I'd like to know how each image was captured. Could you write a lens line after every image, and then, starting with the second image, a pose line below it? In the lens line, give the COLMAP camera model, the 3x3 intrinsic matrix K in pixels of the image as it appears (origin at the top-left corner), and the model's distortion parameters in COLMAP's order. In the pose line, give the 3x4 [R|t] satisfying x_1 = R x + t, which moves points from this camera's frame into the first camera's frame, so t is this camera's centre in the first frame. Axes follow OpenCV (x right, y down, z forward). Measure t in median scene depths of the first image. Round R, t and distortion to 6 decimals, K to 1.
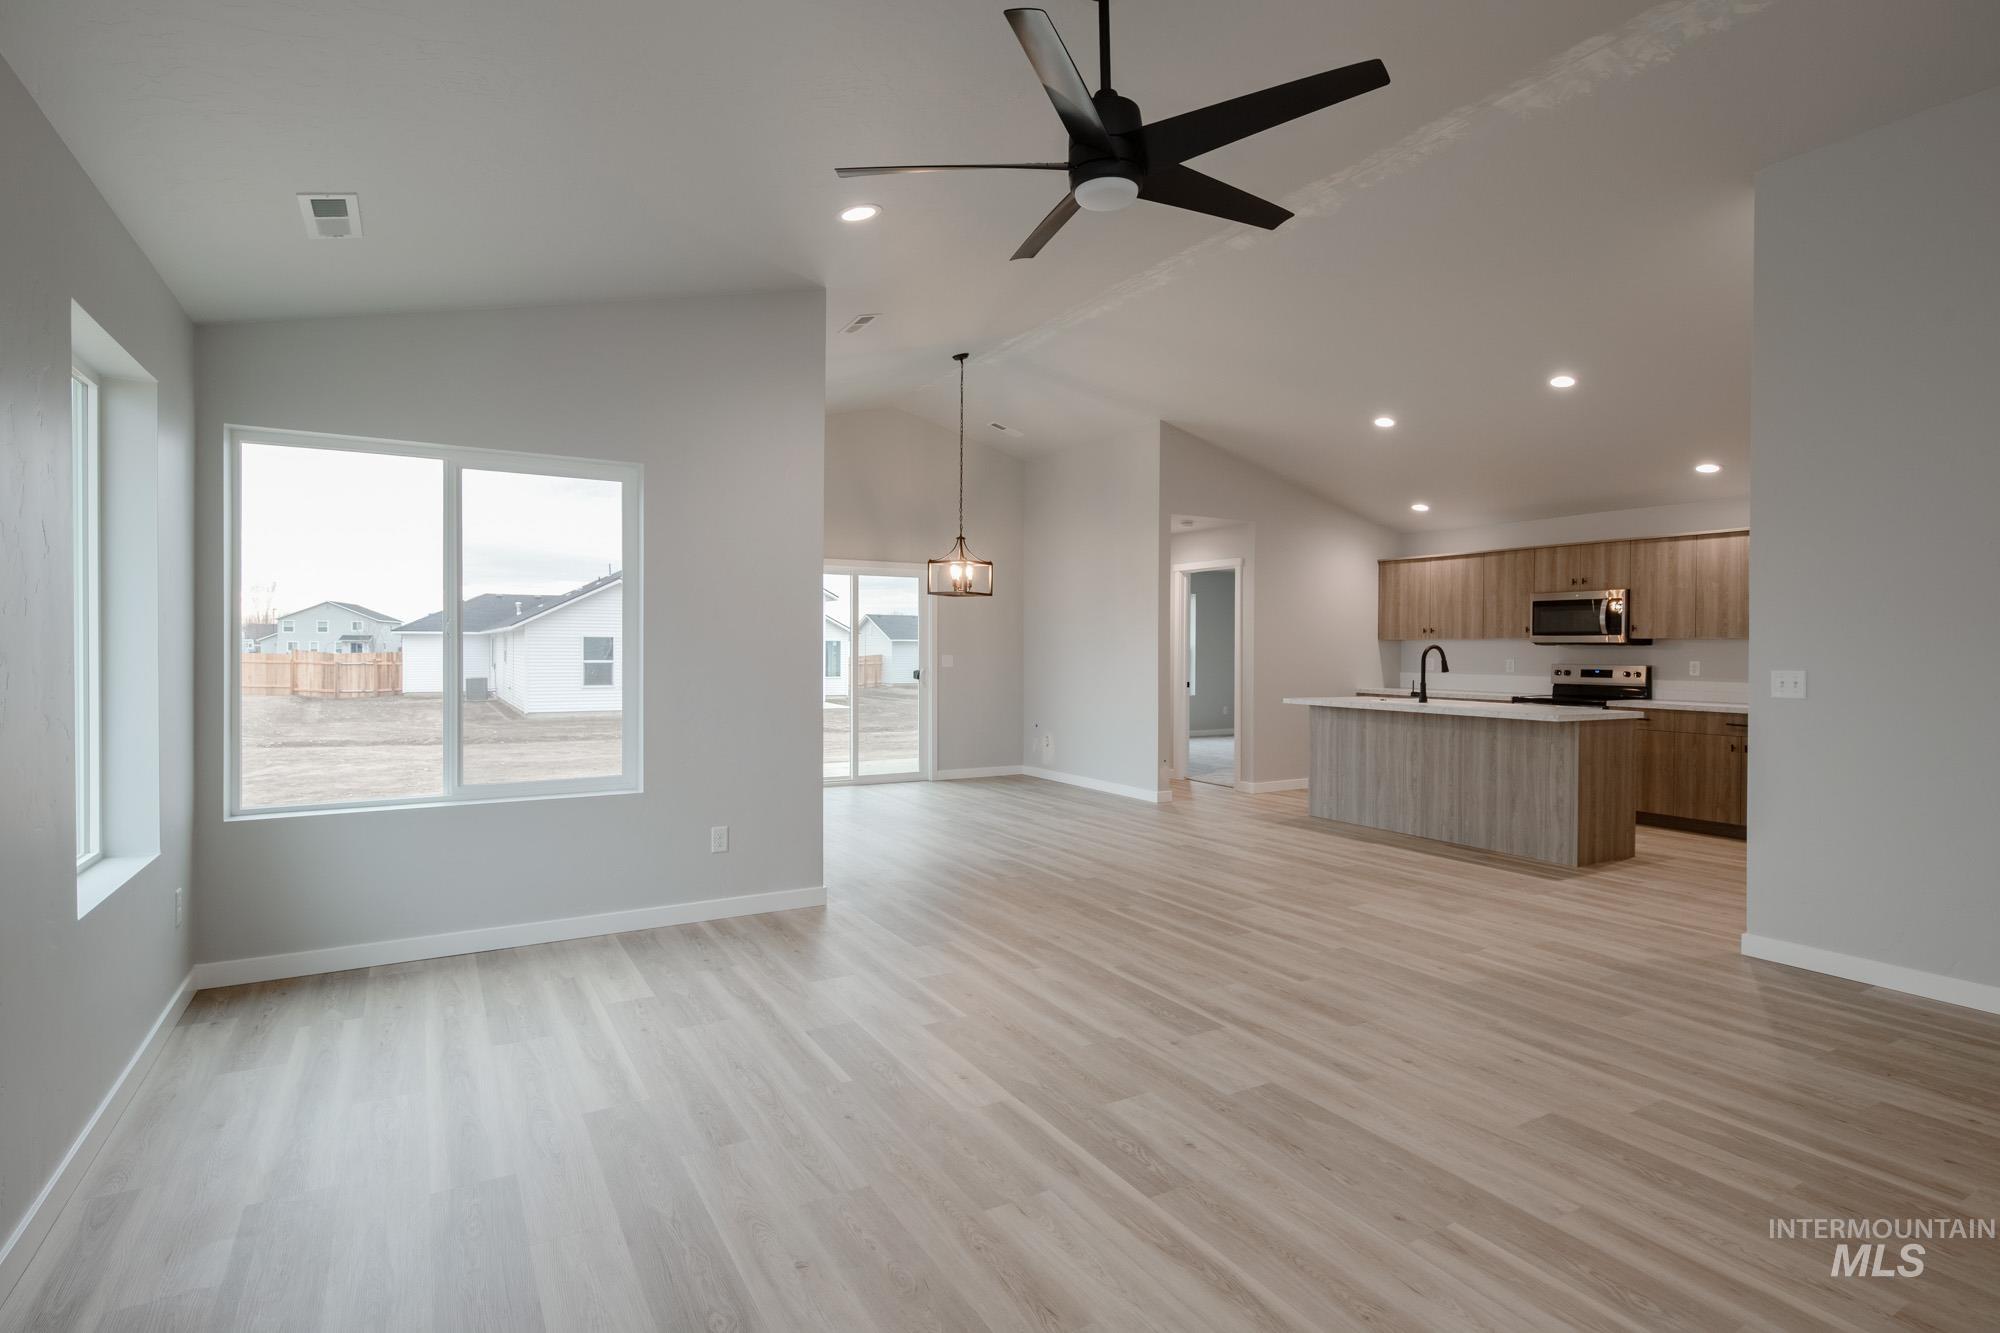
lens RADIAL K [[986.0, 0, 1008.4], [0, 986.0, 655.9], [0, 0, 1]] dist [0.009654, -0.004392]
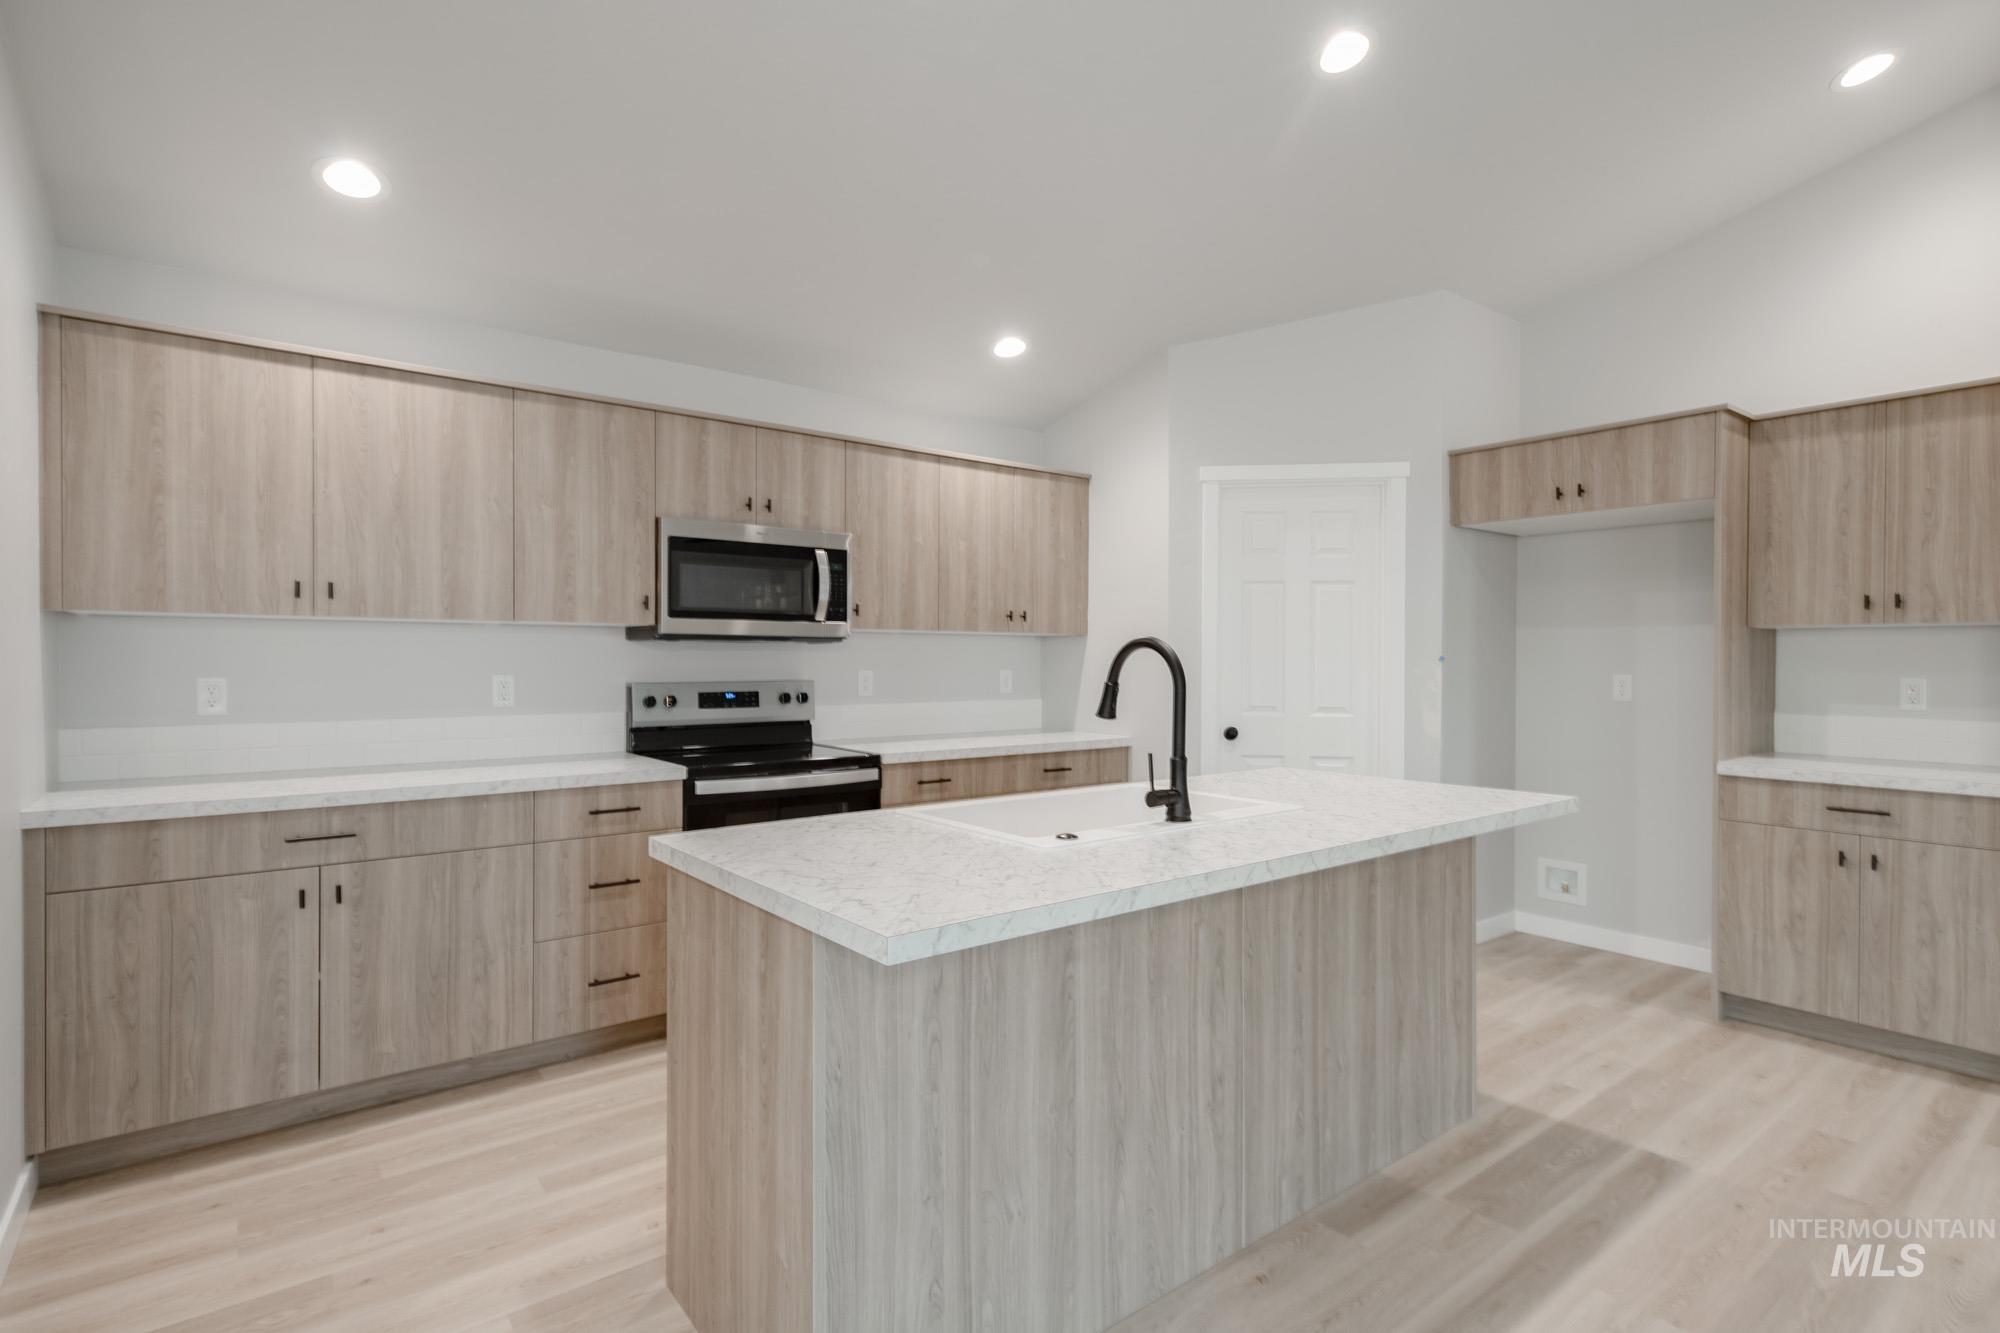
lens RADIAL K [[986.0, 0, 1009.7], [0, 986.0, 653.2], [0, 0, 1]] dist [0.009654, -0.004392]
pose [[-0.124222, -0.003563, 0.992248, 0.111013], [0.004324, 0.999982, 0.004132, -0.007221], [-0.992245, 0.004804, -0.124205, 1.045402]]
